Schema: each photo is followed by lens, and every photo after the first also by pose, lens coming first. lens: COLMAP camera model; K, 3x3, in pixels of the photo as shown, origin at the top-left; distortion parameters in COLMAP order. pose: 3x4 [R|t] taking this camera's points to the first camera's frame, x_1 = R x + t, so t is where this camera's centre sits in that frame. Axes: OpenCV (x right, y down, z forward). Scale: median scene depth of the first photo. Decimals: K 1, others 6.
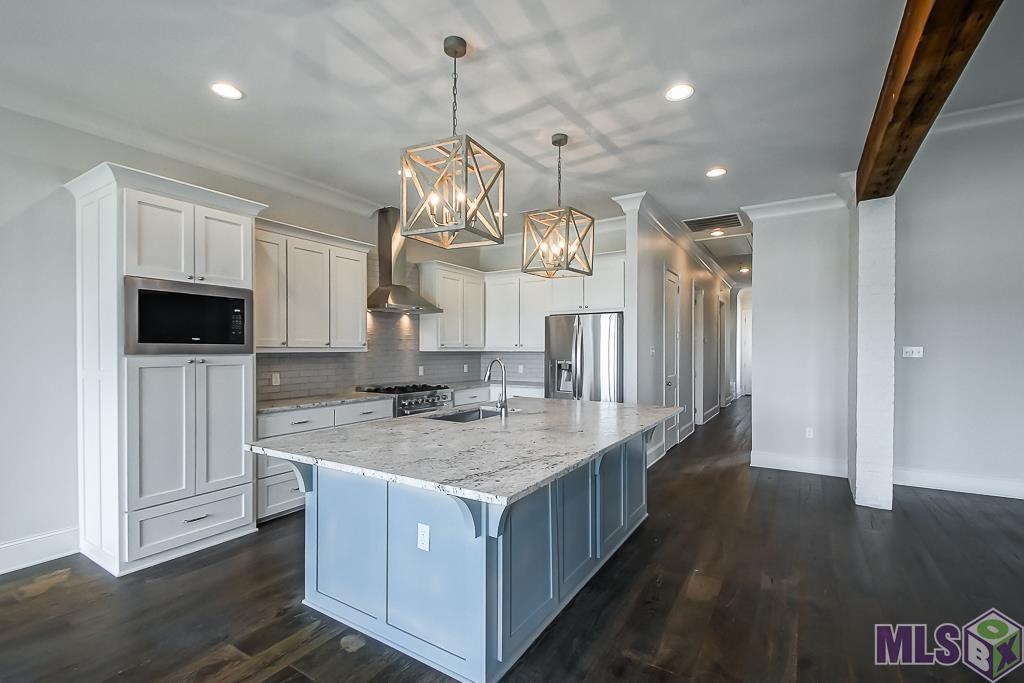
lens RADIAL K [[459.3, 0, 518.1], [0, 459.3, 349.1], [0, 0, 1]] dist [0.004147, -0.000456]
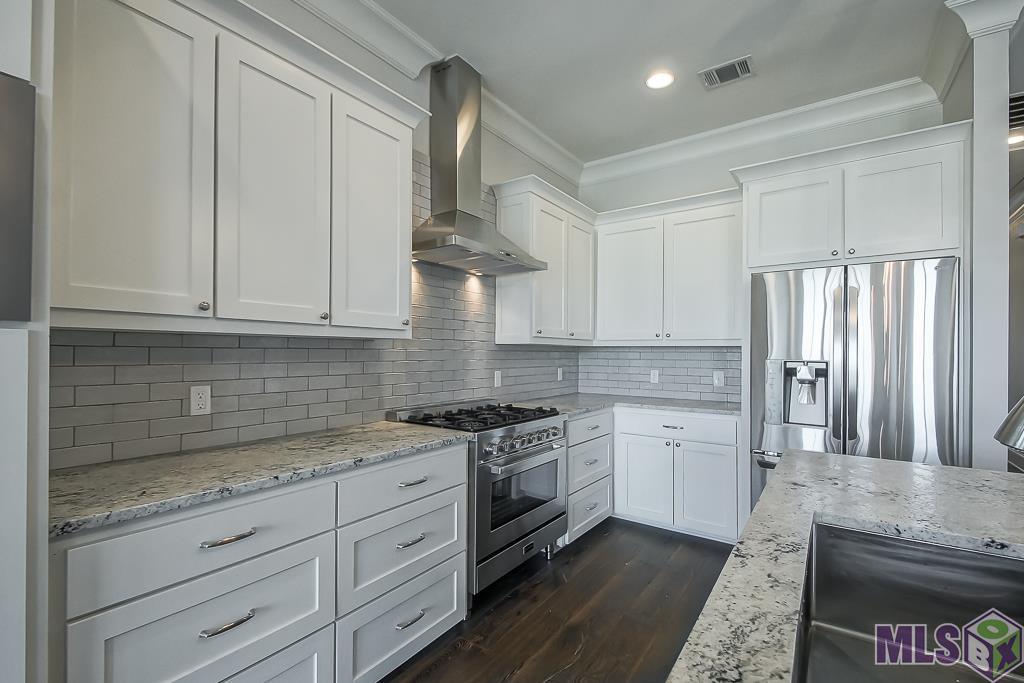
lens RADIAL K [[459.3, 0, 505.3], [0, 459.3, 344.4], [0, 0, 1]] dist [0.004147, -0.000456]
pose [[0.997924, 0.002705, -0.064347, -0.205204], [-0.004059, 0.999773, -0.020925, 0.021187], [0.064275, 0.021143, 0.997708, 0.546639]]
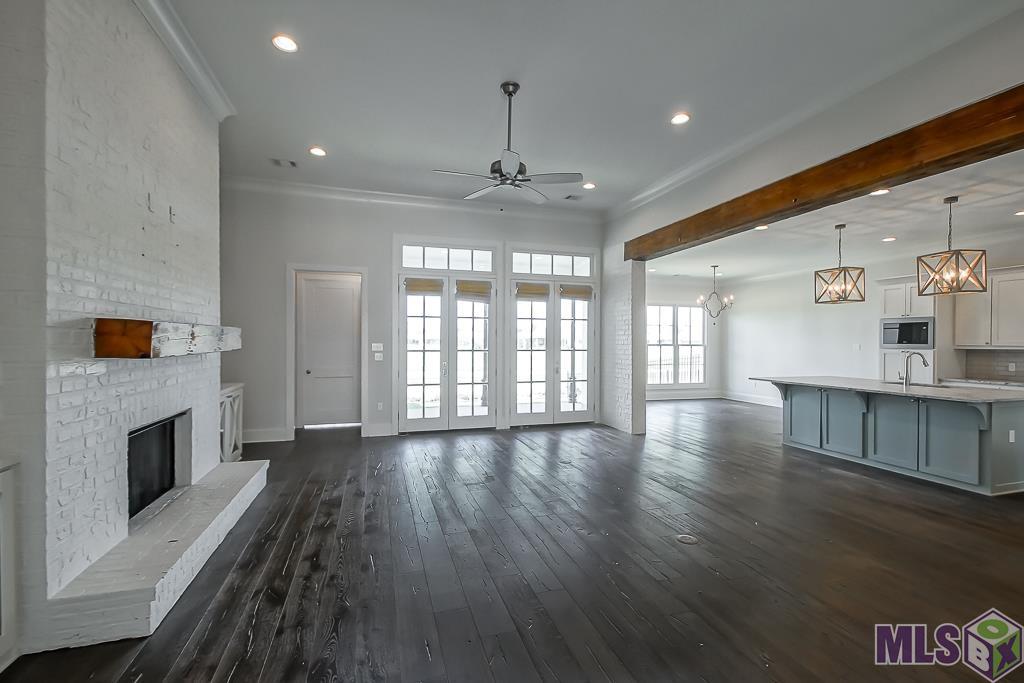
lens RADIAL K [[459.3, 0, 513.2], [0, 459.3, 342.0], [0, 0, 1]] dist [0.004147, -0.000456]
pose [[-0.658922, 0.003599, -0.752203, 1.544032], [-0.003147, 0.999967, 0.007542, -0.021378], [0.752205, 0.007337, -0.658889, 0.691009]]
